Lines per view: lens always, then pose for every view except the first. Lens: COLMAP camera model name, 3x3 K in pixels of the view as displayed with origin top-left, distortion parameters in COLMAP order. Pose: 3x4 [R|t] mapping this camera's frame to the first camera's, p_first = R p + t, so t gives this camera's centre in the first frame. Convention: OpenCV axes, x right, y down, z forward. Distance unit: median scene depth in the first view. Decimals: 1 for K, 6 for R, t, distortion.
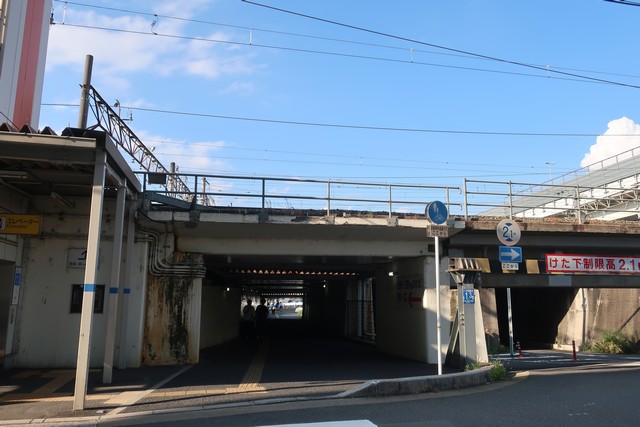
lens RADIAL K [[501.8, 0, 318.5], [0, 501.8, 212.7], [0, 0, 1]] dist [-0.007271, 0.001532]
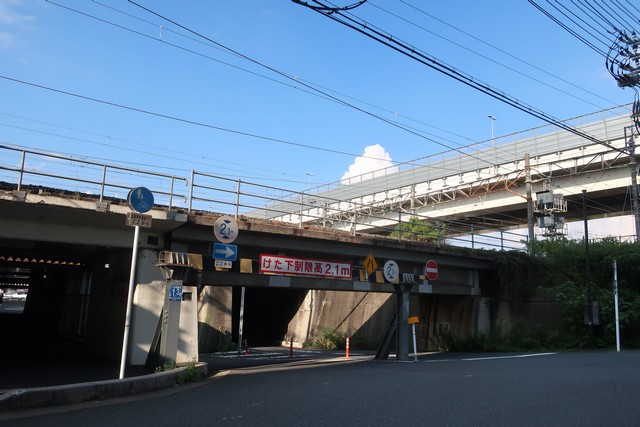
lens RADIAL K [[501.8, 0, 322.4], [0, 501.8, 213.6], [0, 0, 1]] dist [-0.007271, 0.001532]
pose [[0.894207, 0.101903, 0.435902, 0.101955], [-0.105439, 0.994295, -0.016146, 0.003272], [-0.435060, -0.031523, 0.899849, 0.029972]]
